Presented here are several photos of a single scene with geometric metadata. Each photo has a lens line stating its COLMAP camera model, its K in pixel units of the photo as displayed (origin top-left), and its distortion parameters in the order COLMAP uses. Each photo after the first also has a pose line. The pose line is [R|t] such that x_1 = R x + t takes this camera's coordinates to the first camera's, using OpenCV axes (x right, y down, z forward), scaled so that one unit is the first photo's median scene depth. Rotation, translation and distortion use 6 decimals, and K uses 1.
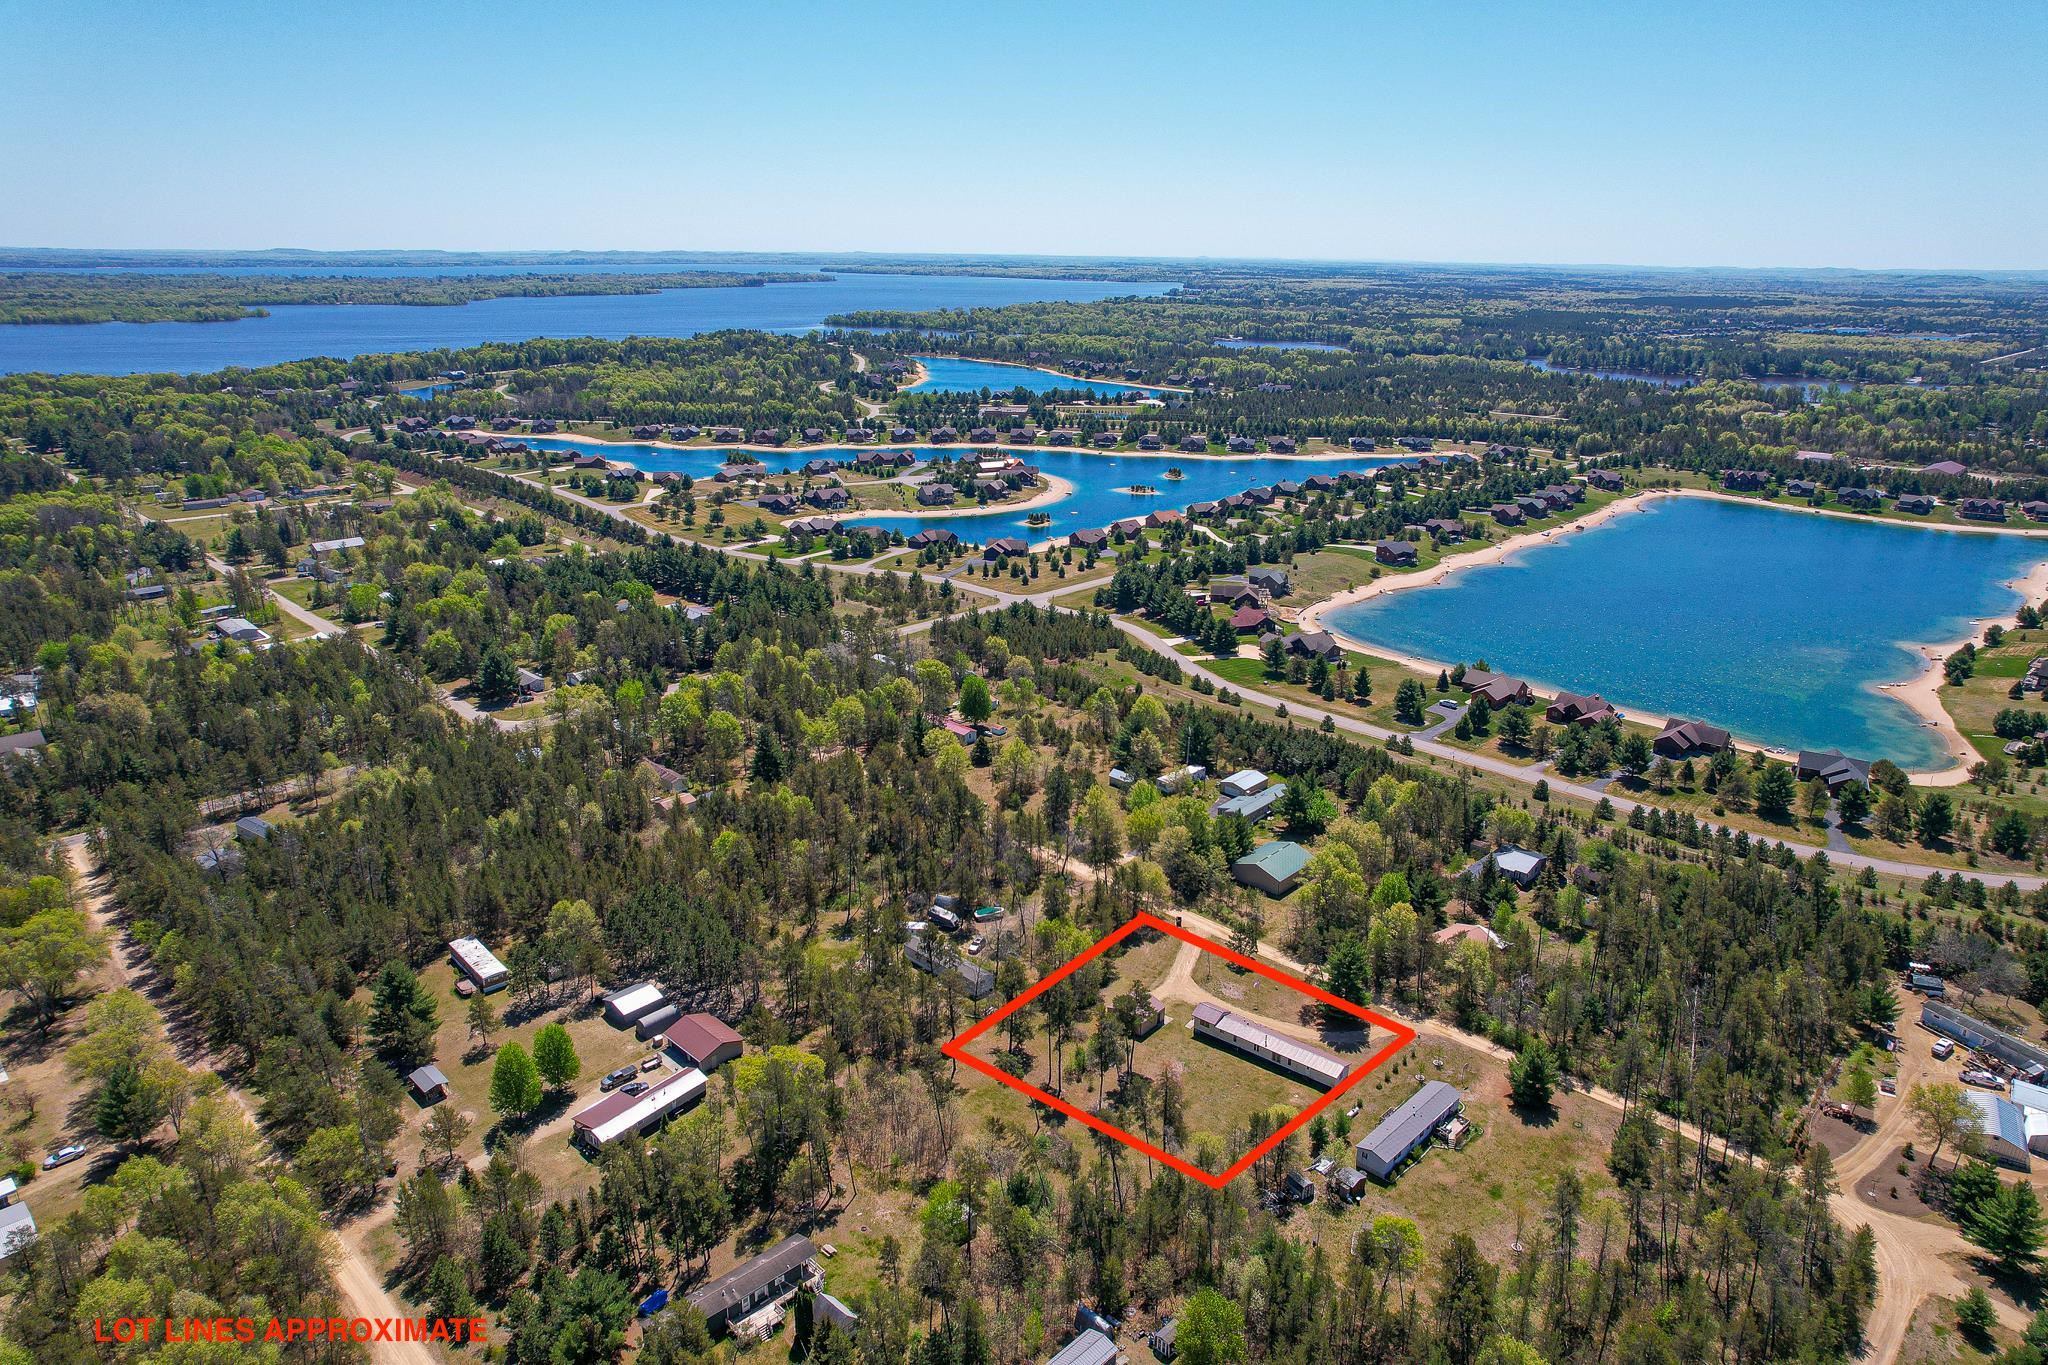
lens RADIAL K [[1307.7, 0, 1030.6], [0, 1307.7, 692.5], [0, 0, 1]] dist [-0.081179, 0.076281]
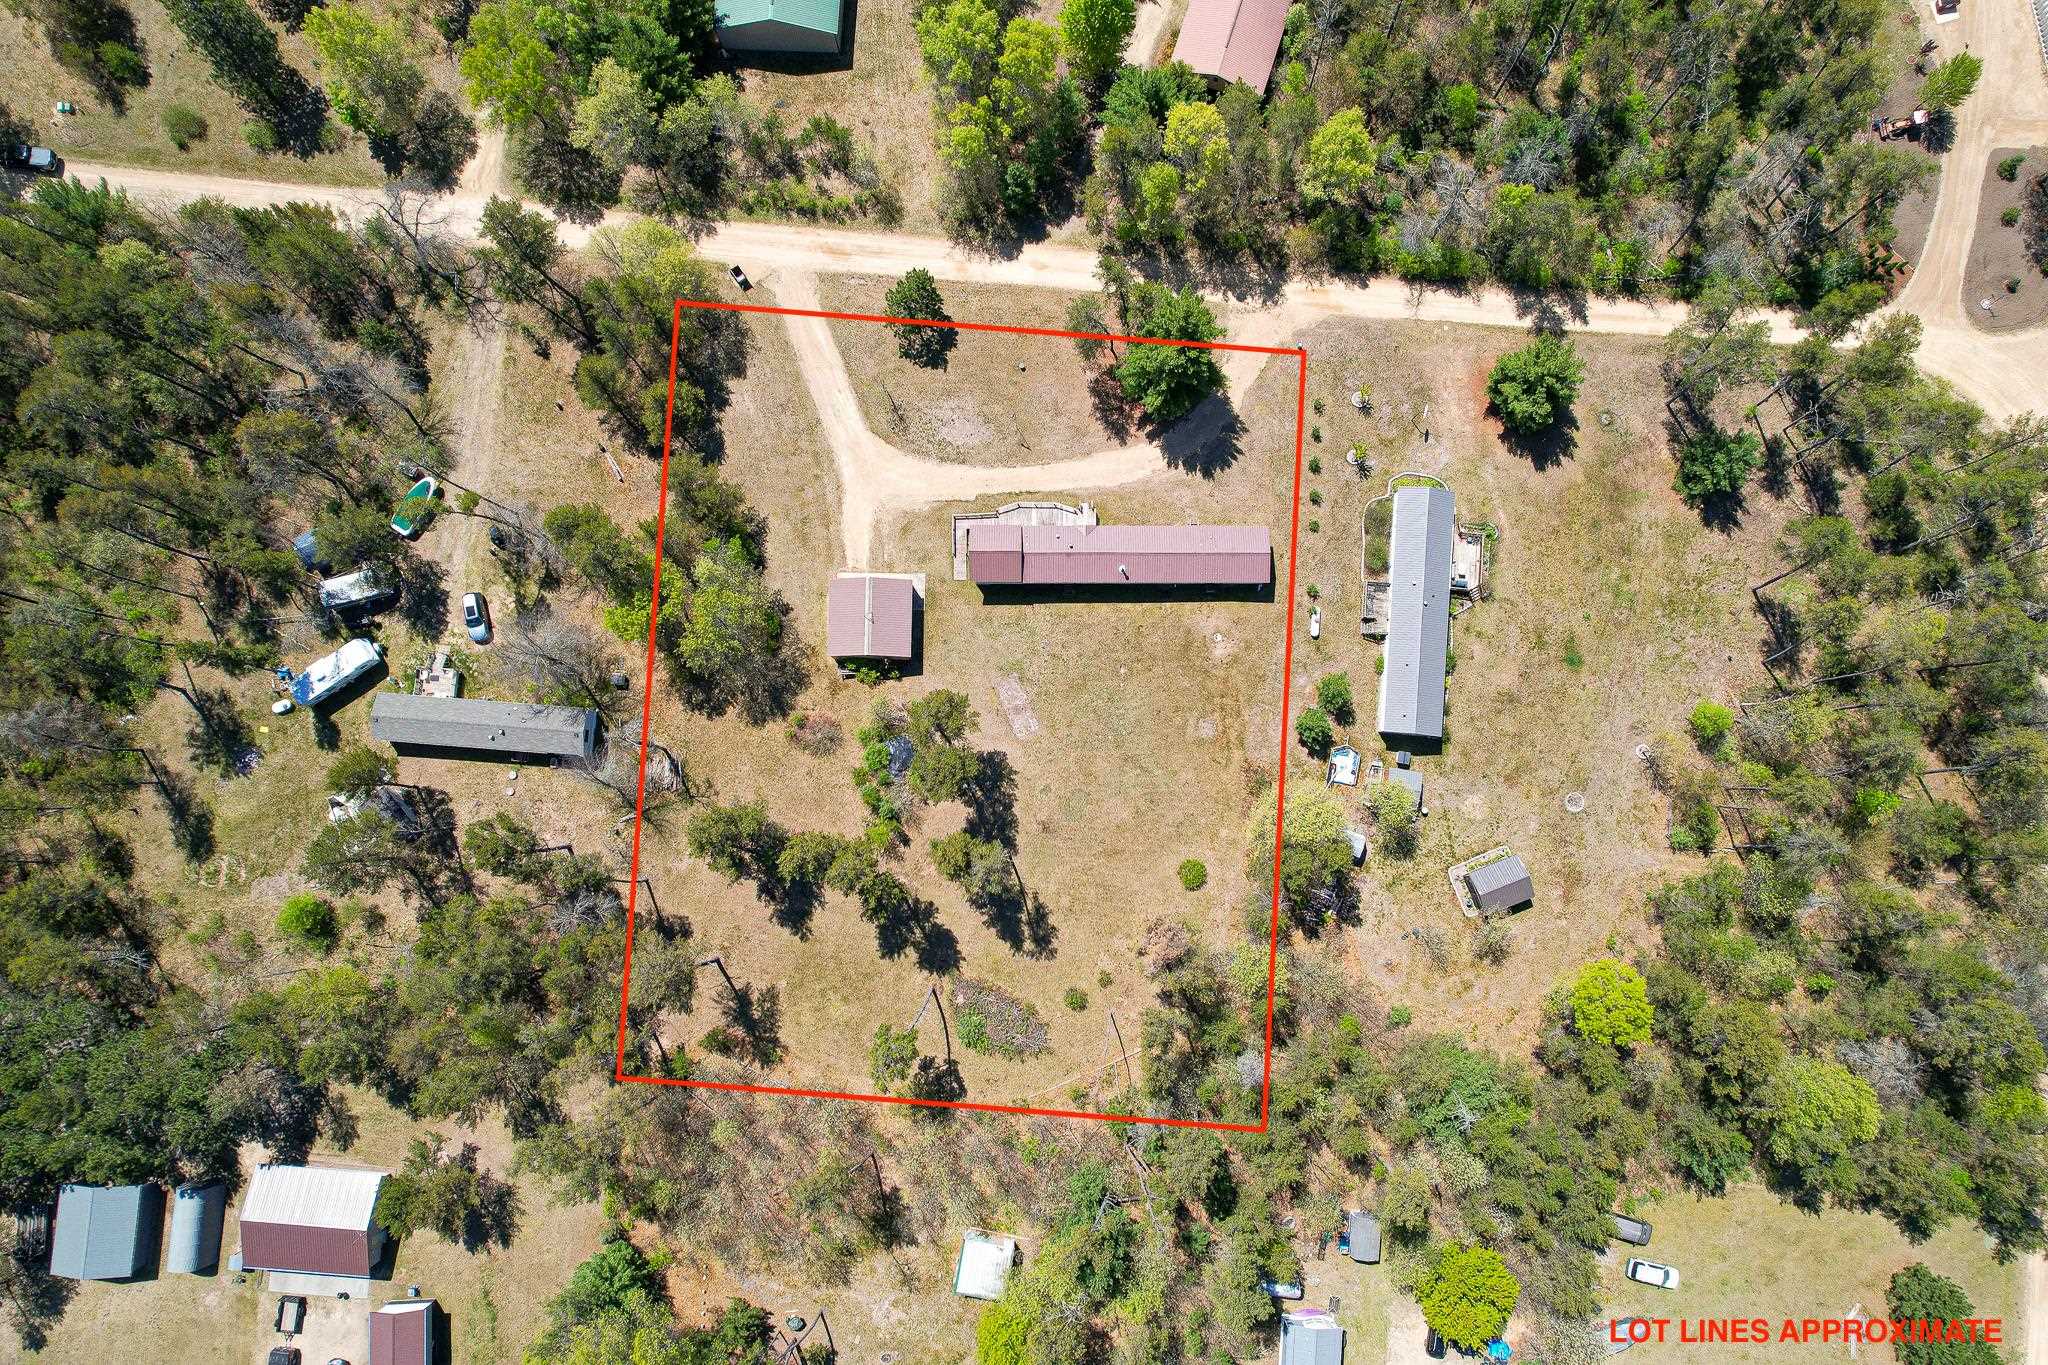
lens RADIAL K [[1307.7, 0, 1030.6], [0, 1307.7, 692.5], [0, 0, 1]] dist [-0.081179, 0.076281]
pose [[0.775143, -0.630125, 0.045792, 0.089986], [0.218050, 0.334850, 0.916695, -0.223642], [-0.592965, -0.700584, 0.396955, 0.739595]]
